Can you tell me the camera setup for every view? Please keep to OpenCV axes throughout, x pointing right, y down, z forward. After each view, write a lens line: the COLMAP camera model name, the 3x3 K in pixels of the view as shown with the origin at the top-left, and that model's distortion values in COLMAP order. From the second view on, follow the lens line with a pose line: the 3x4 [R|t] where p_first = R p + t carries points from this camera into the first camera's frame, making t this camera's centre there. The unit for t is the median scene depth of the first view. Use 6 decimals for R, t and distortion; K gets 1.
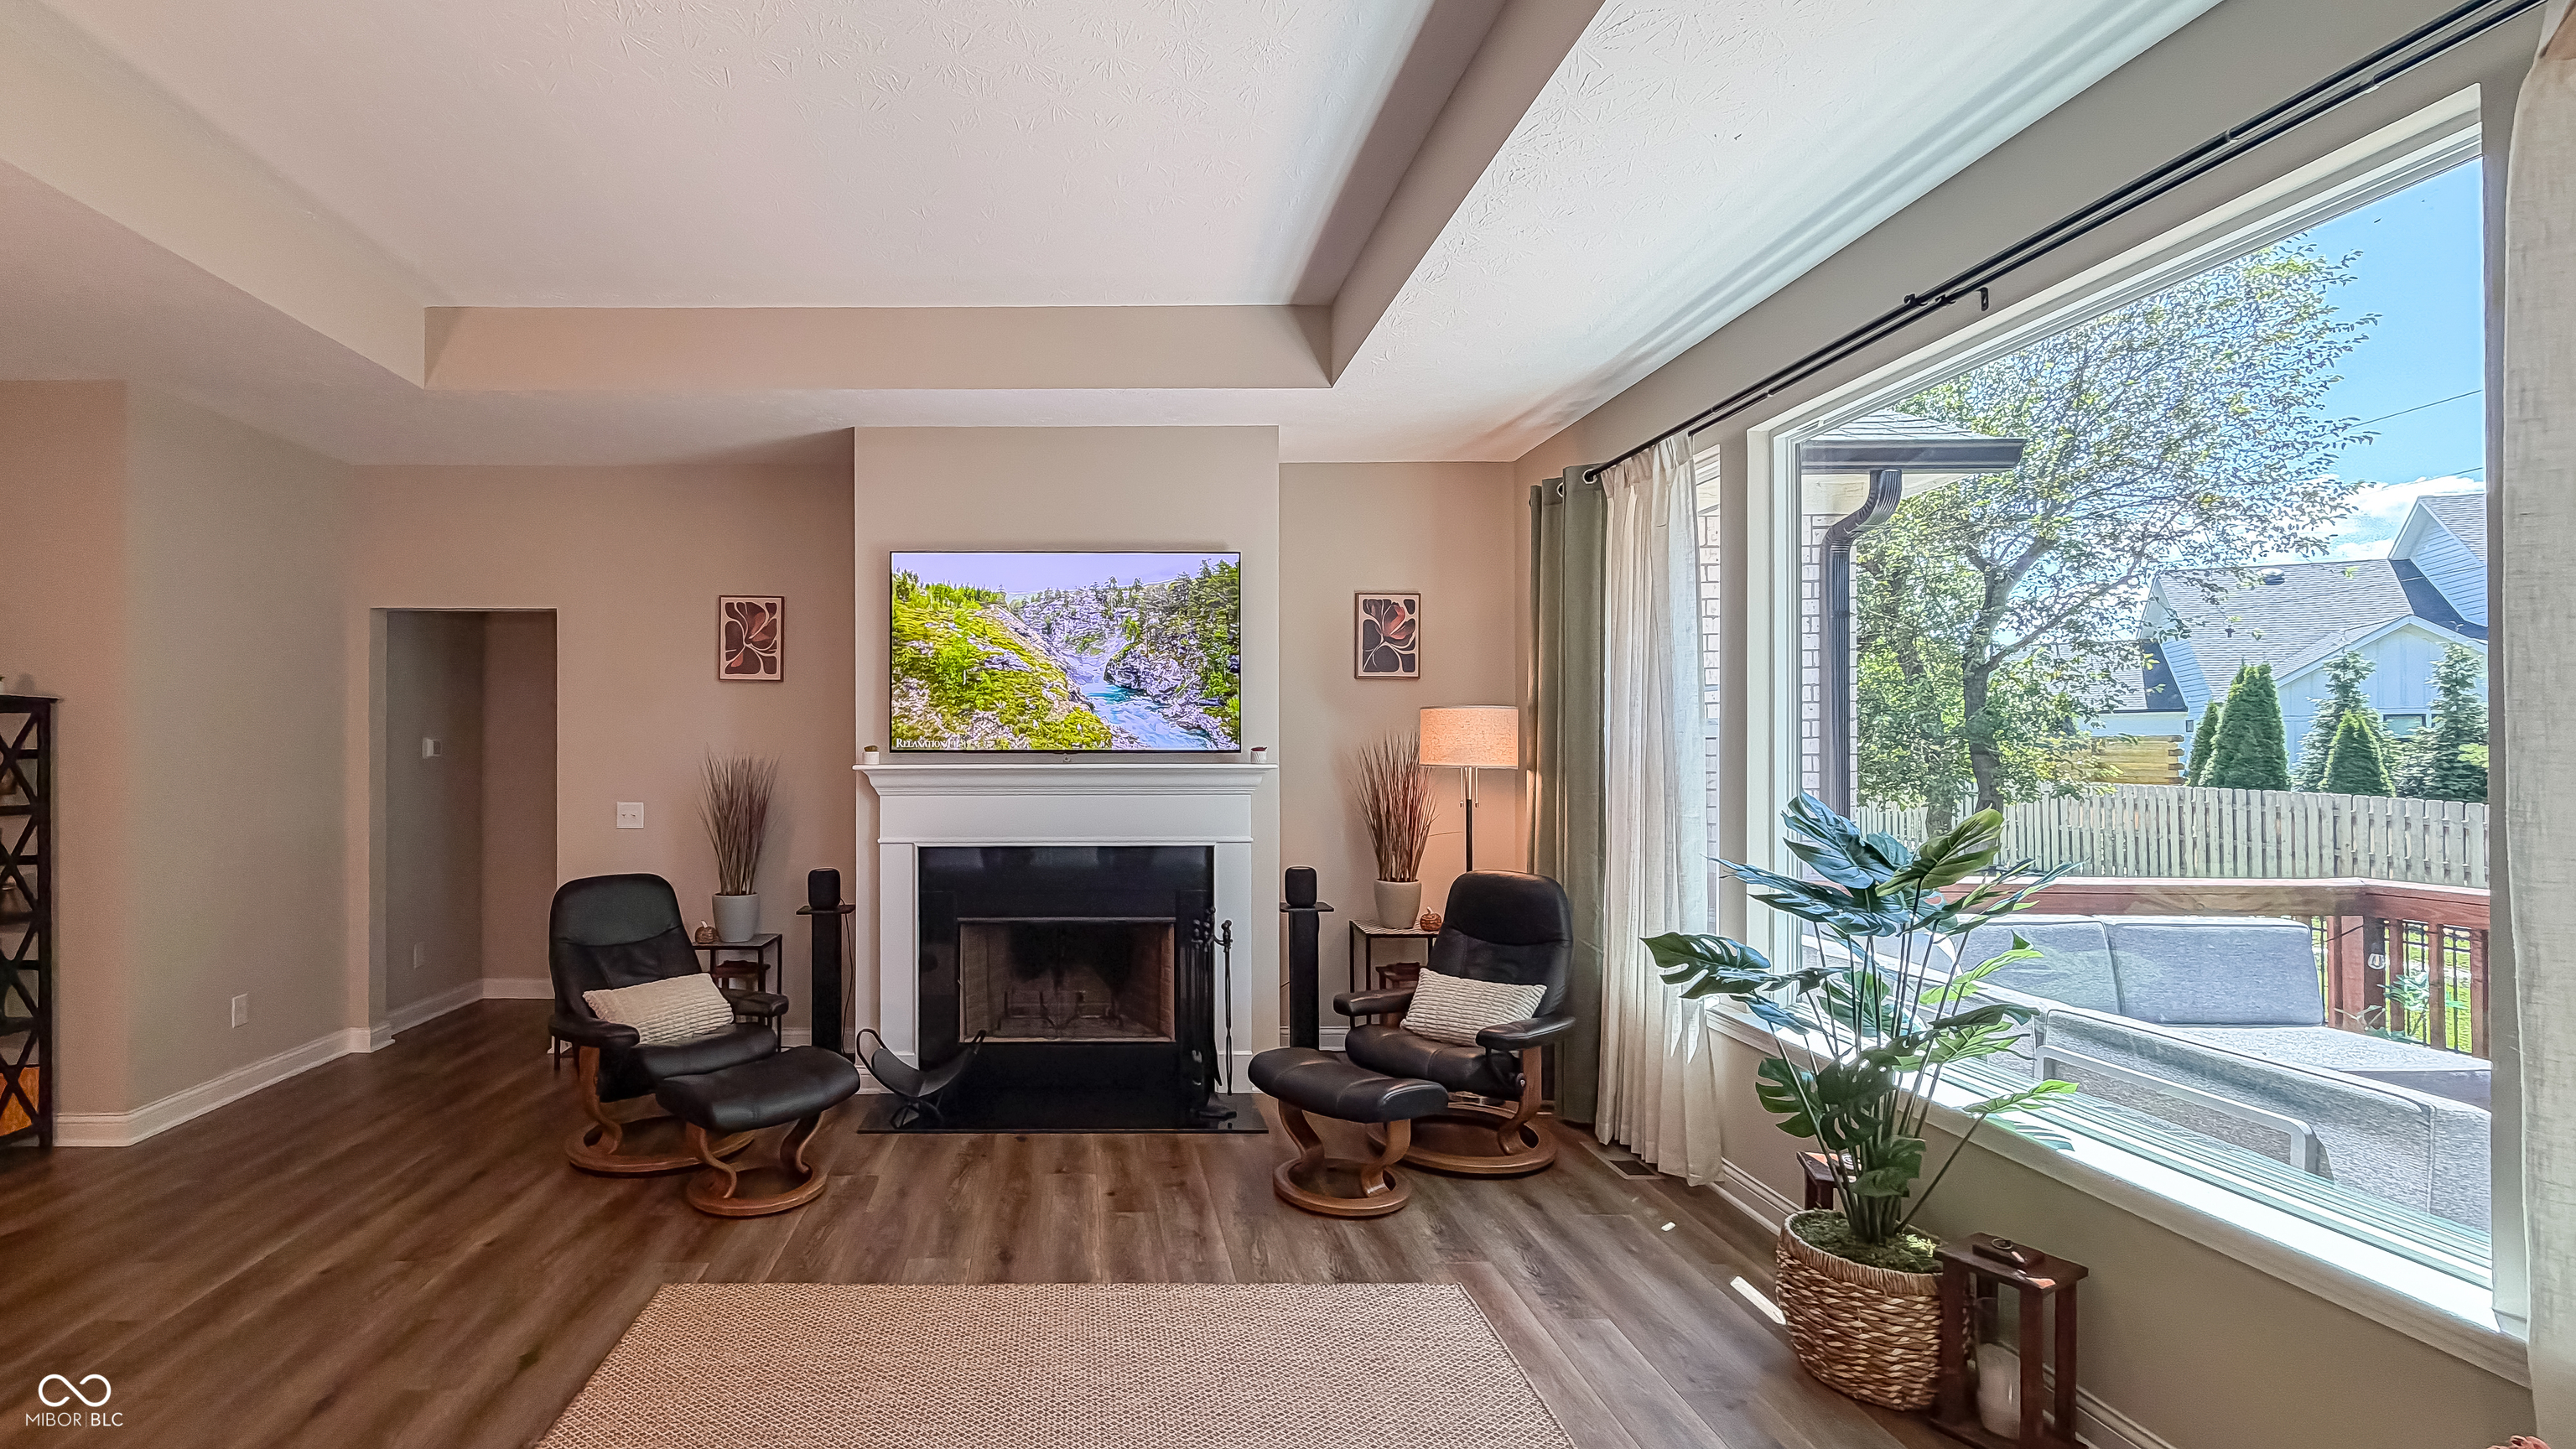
lens RADIAL K [[1104.6, 0, 1081.8], [0, 1104.6, 732.0], [0, 0, 1]] dist [-0.000614, 0.000391]
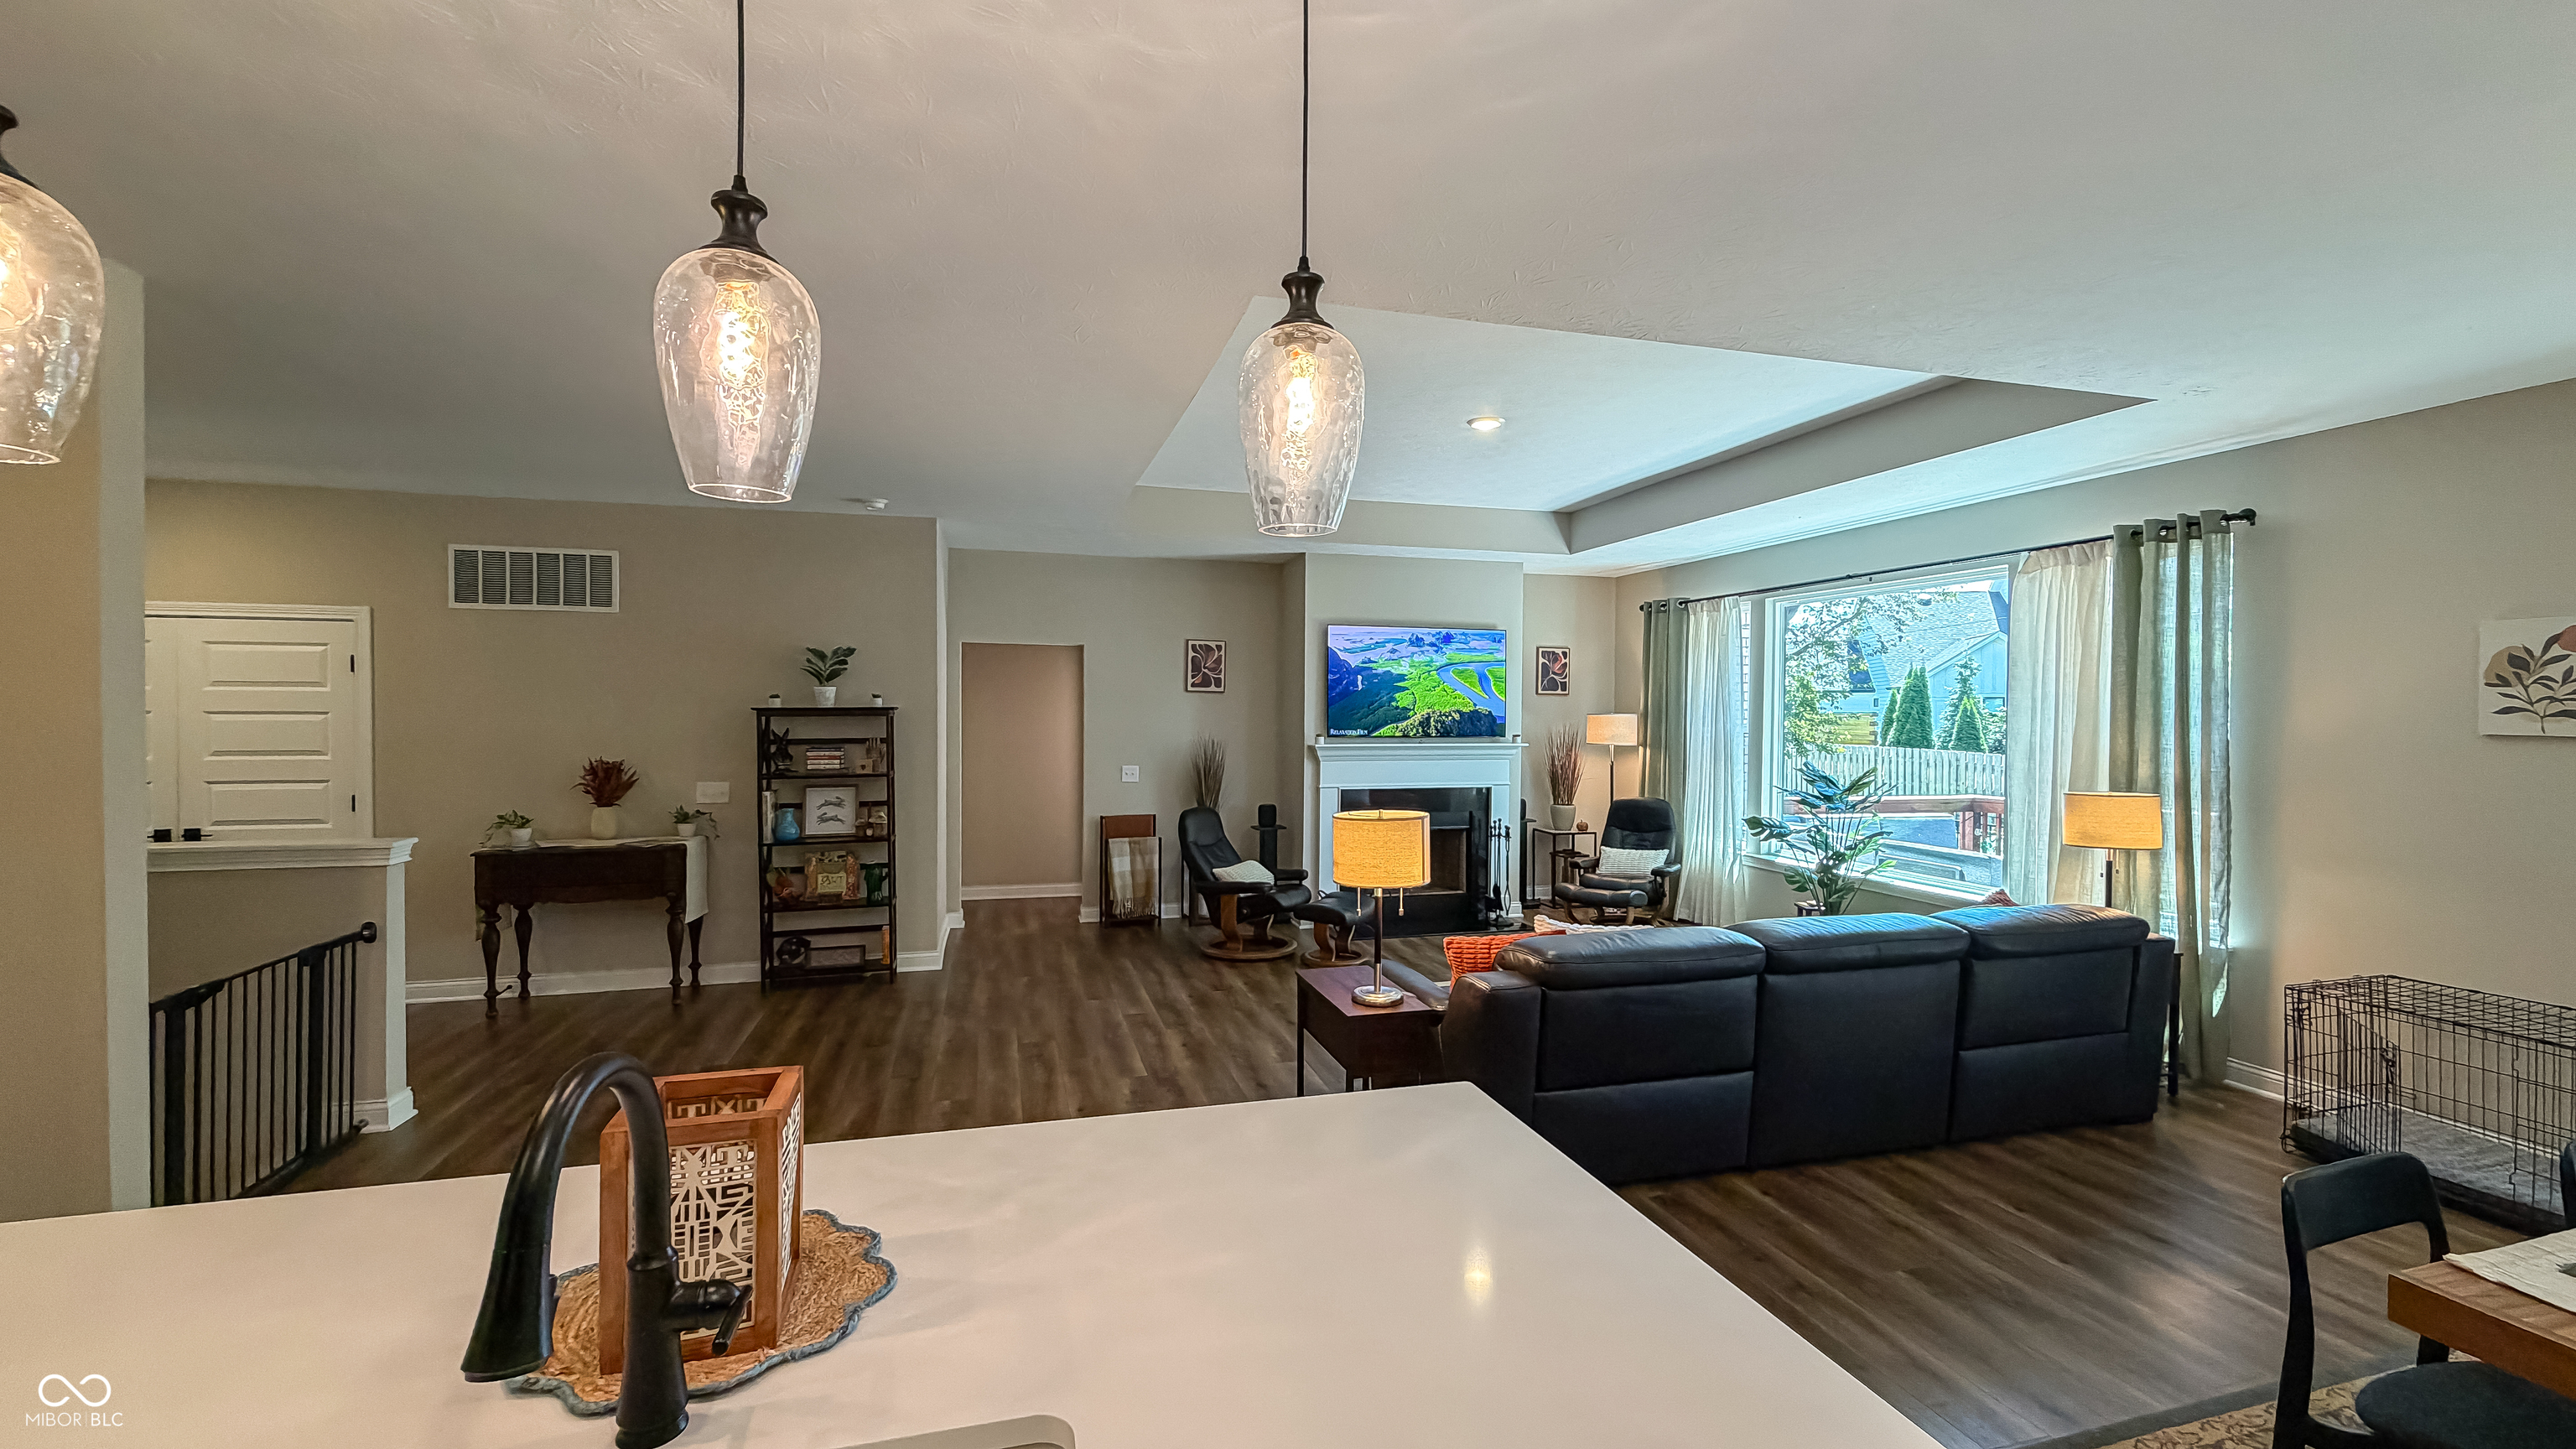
lens RADIAL K [[1029.5, 0, 1282.9], [0, 1029.5, 723.3], [0, 0, 1]] dist [-0.001029, 0.000419]
pose [[0.963639, 0.002632, 0.267195, -0.714849], [-0.009870, 0.999620, 0.025747, -0.047953], [-0.267026, -0.027448, 0.963298, -0.604018]]
